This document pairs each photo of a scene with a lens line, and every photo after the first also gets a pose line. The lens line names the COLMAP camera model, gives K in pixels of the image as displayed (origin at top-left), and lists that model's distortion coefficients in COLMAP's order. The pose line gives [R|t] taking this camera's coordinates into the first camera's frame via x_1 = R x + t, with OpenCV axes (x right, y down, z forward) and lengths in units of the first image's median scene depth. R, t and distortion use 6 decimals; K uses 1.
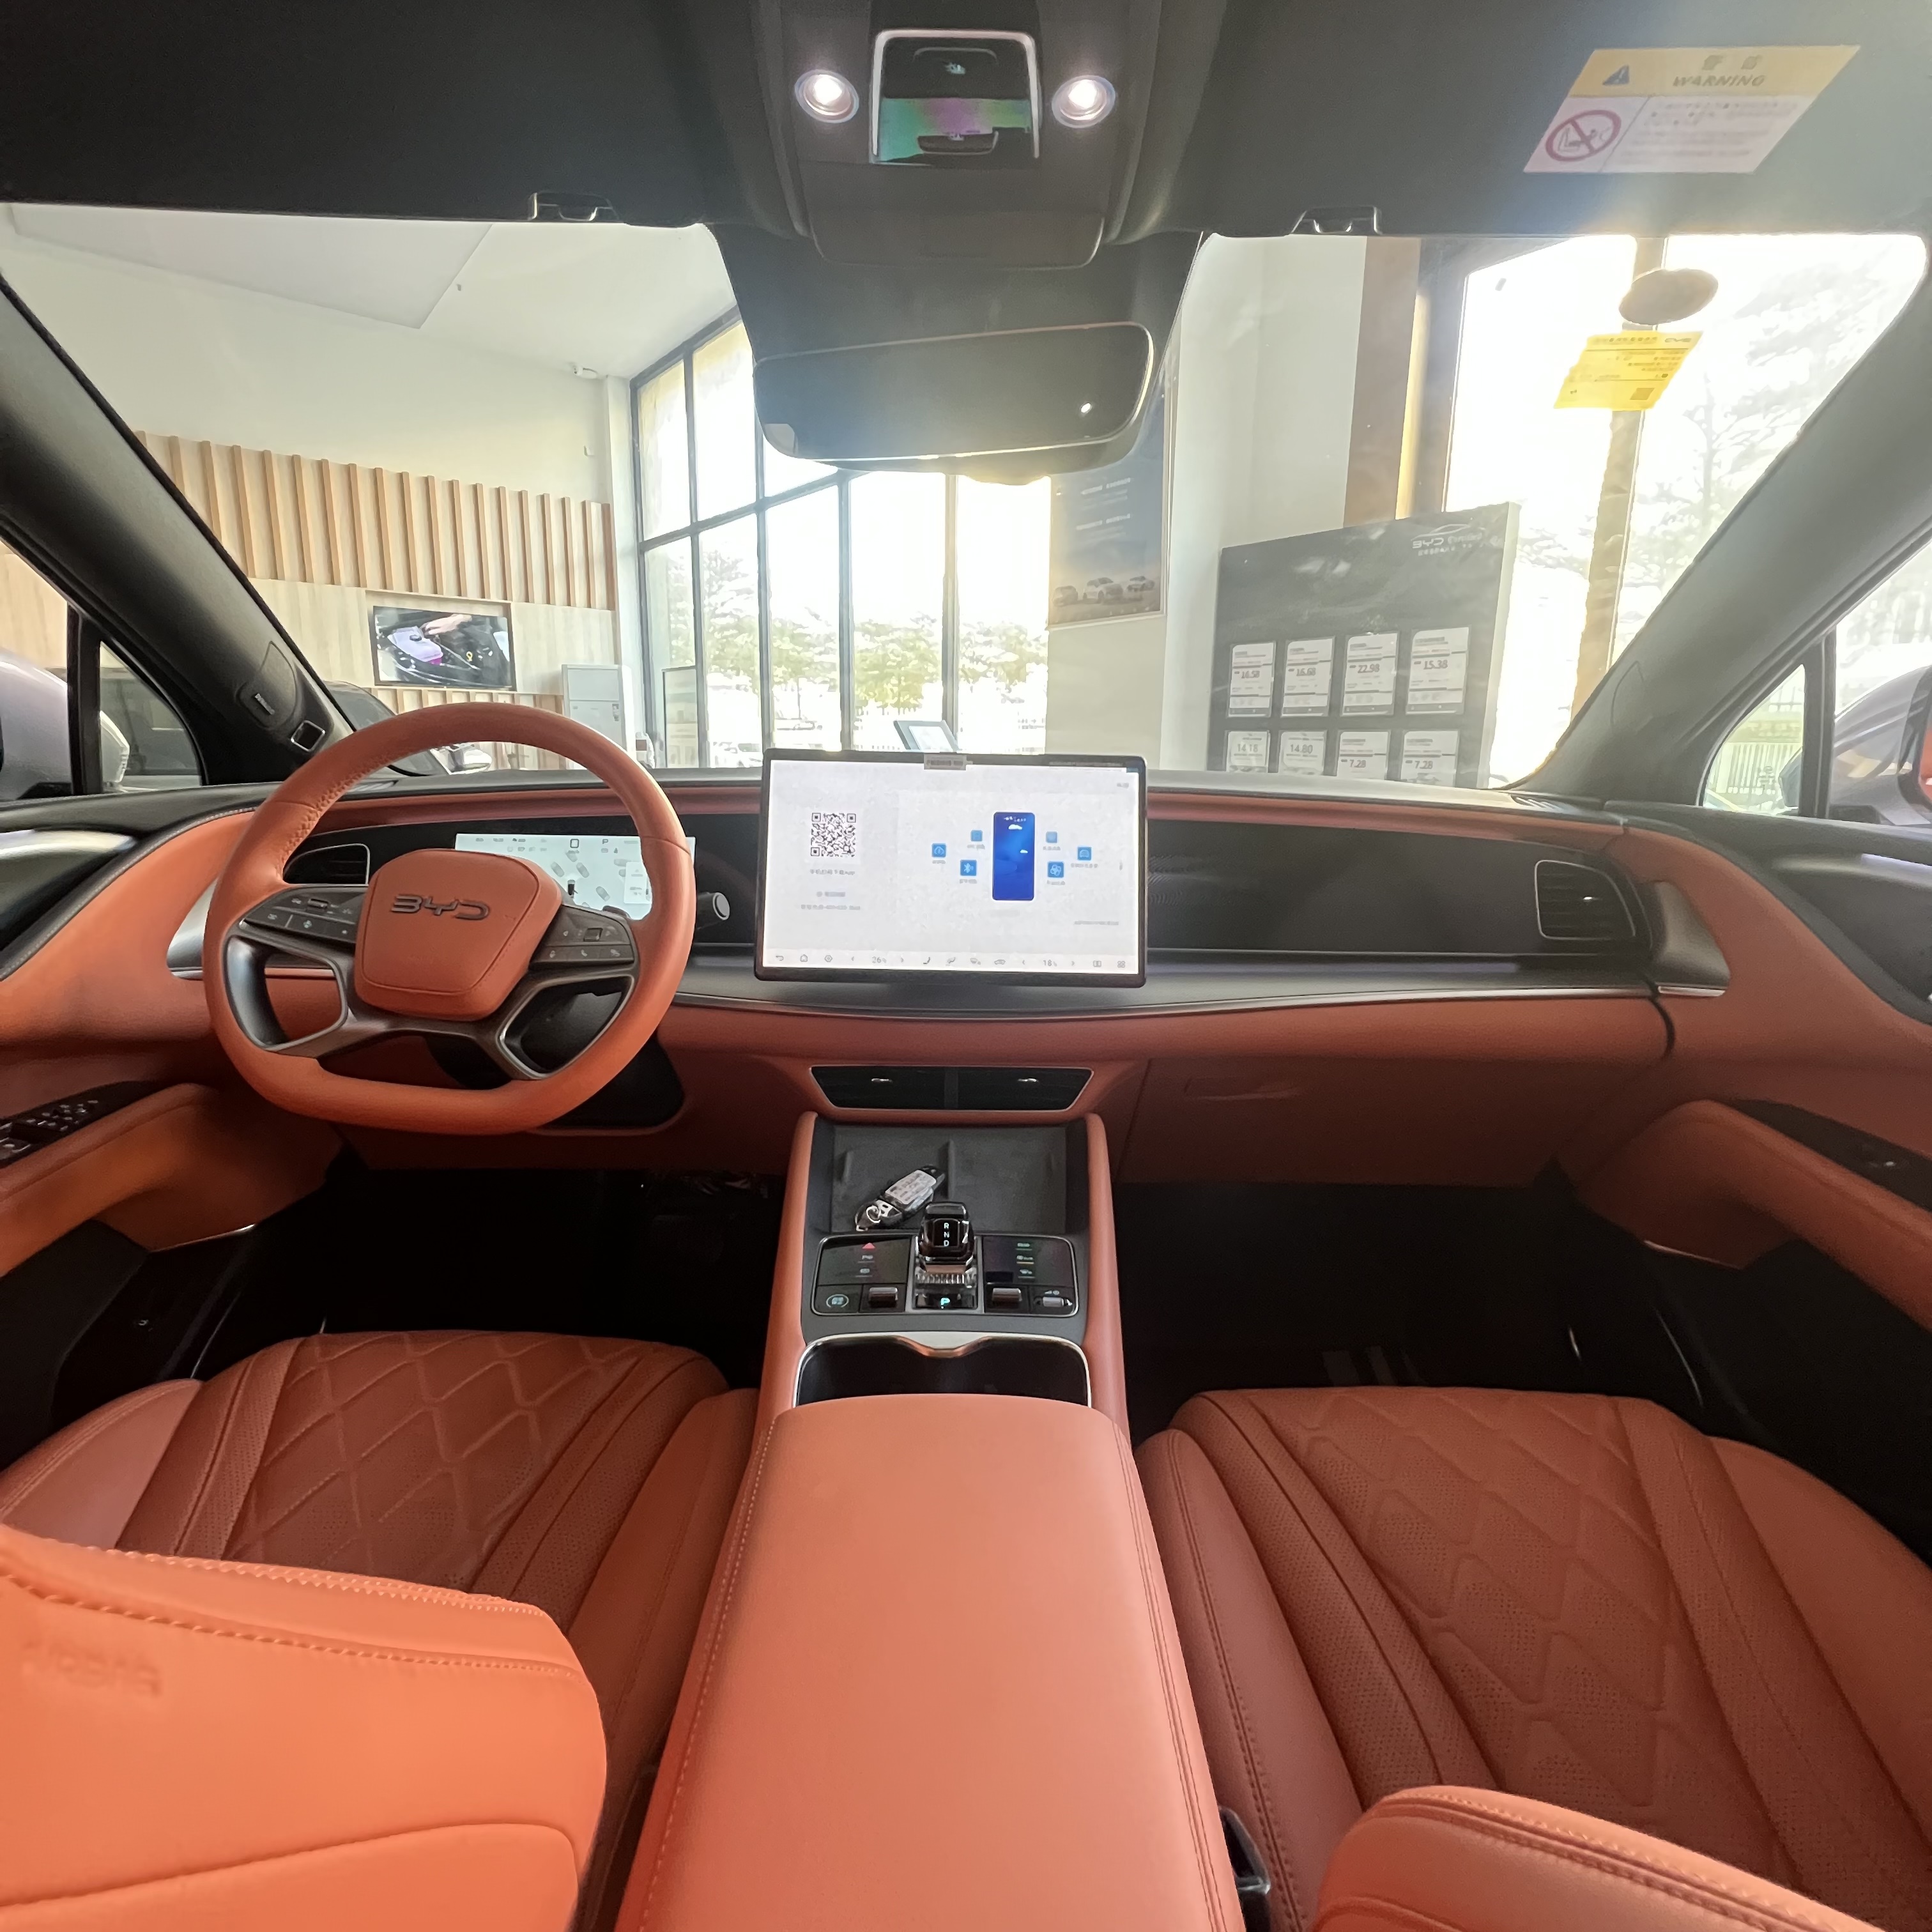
lens RADIAL K [[1092.3, 0, 967.7], [0, 1092.3, 971.0], [0, 0, 1]] dist [0.005679, -0.002611]
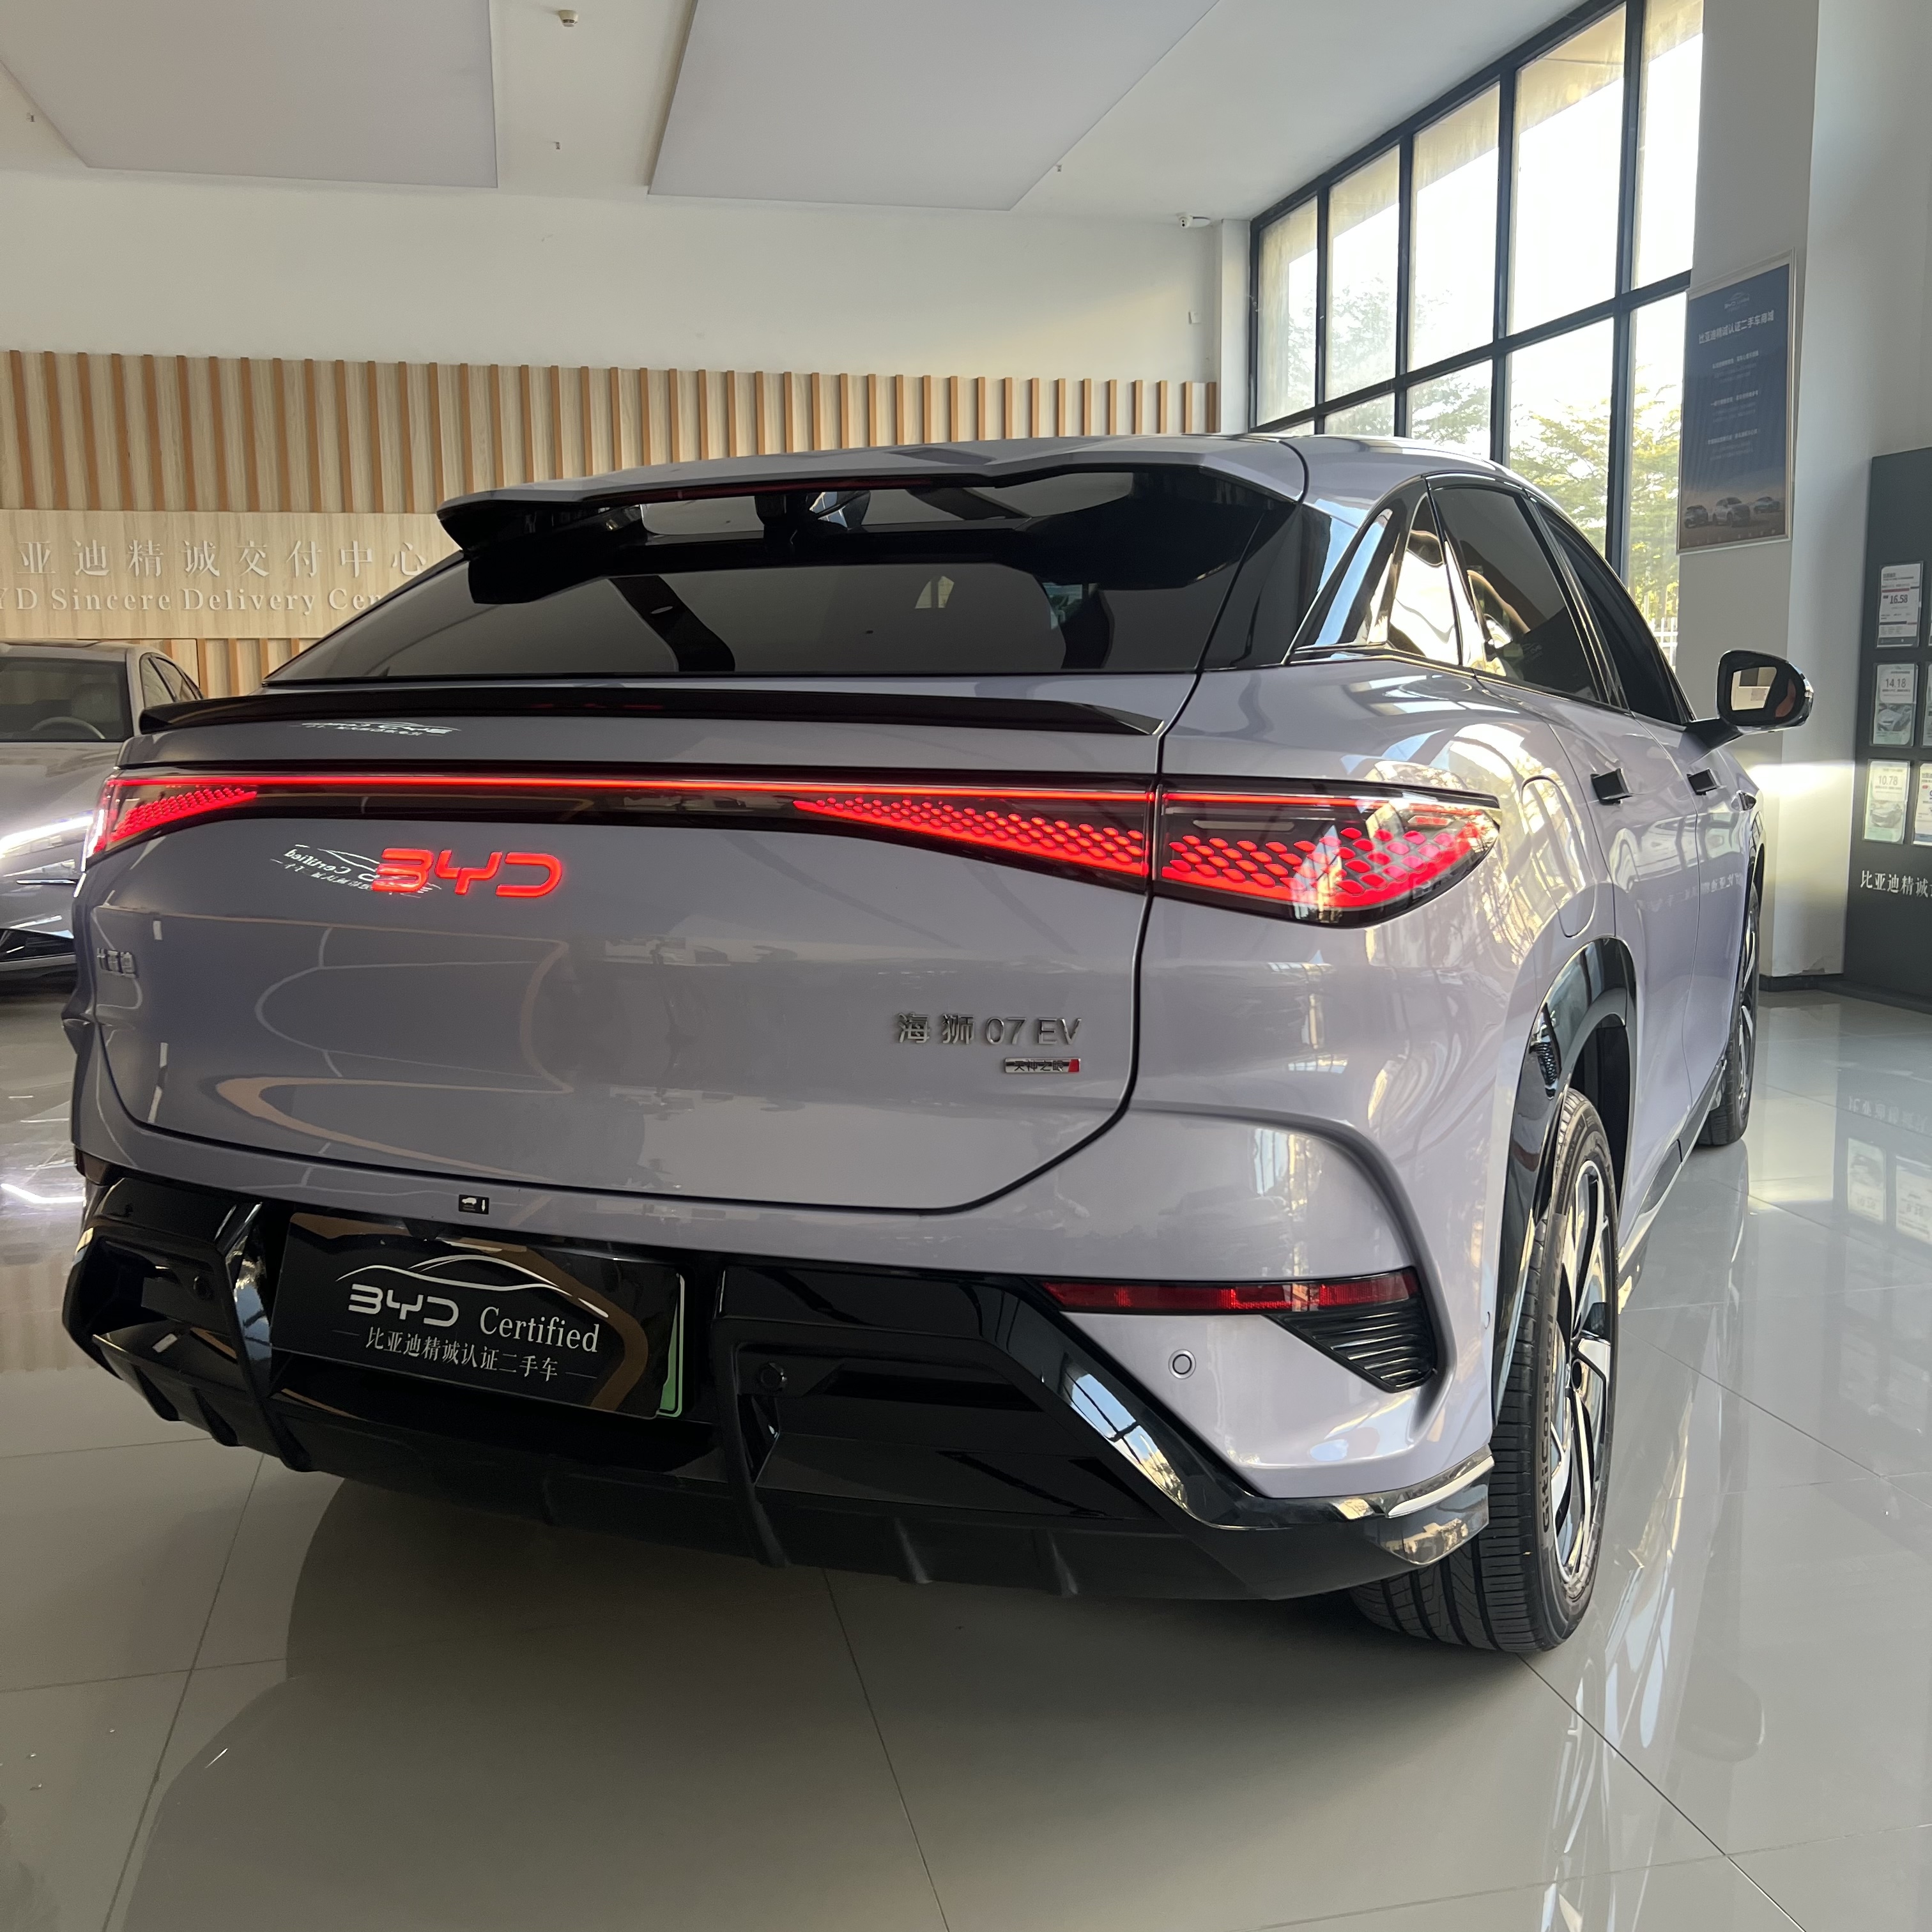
lens RADIAL K [[2047.4, 0, 967.5], [0, 2047.4, 957.5], [0, 0, 1]] dist [0.013025, 0.000000]
pose [[0.910498, 0.032386, -0.412244, 0.126439], [-0.062806, 0.996193, -0.060454, 0.075490], [0.408717, 0.080934, 0.909066, -0.364788]]
